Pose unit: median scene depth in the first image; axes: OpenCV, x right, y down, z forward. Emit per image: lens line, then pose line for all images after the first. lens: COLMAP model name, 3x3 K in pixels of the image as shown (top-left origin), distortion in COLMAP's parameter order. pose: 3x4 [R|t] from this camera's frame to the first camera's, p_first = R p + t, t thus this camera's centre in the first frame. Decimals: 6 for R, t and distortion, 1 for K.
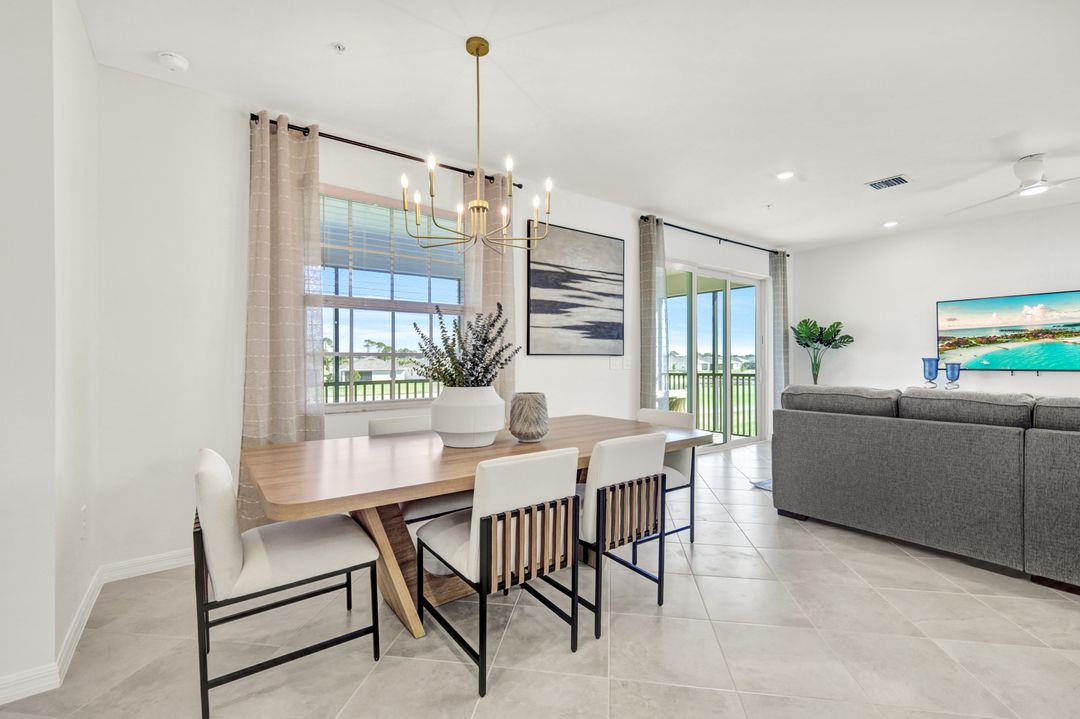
lens RADIAL K [[477.5, 0, 540.0], [0, 477.5, 359.5], [0, 0, 1]] dist [-0.002533, -0.000683]
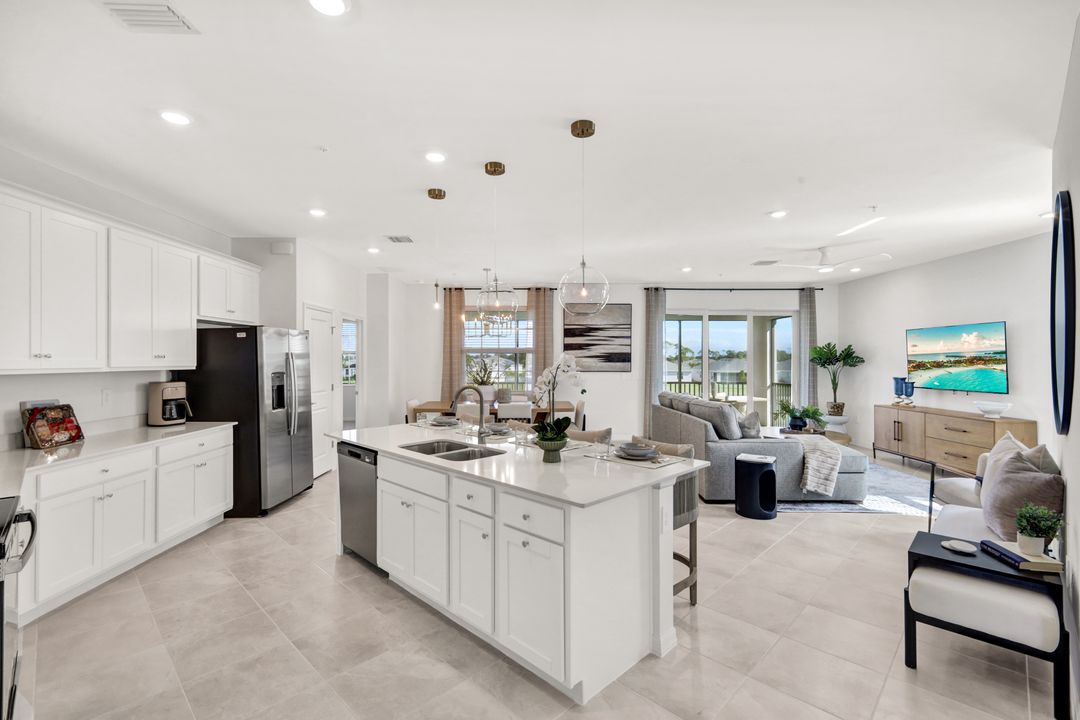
lens RADIAL K [[477.5, 0, 540.0], [0, 477.5, 360.0], [0, 0, 1]] dist [-0.002533, -0.000683]
pose [[0.790584, 0.006171, -0.612322, 0.922050], [-0.005802, 0.999980, 0.002587, -0.050855], [0.612326, 0.001507, 0.790604, -0.525287]]
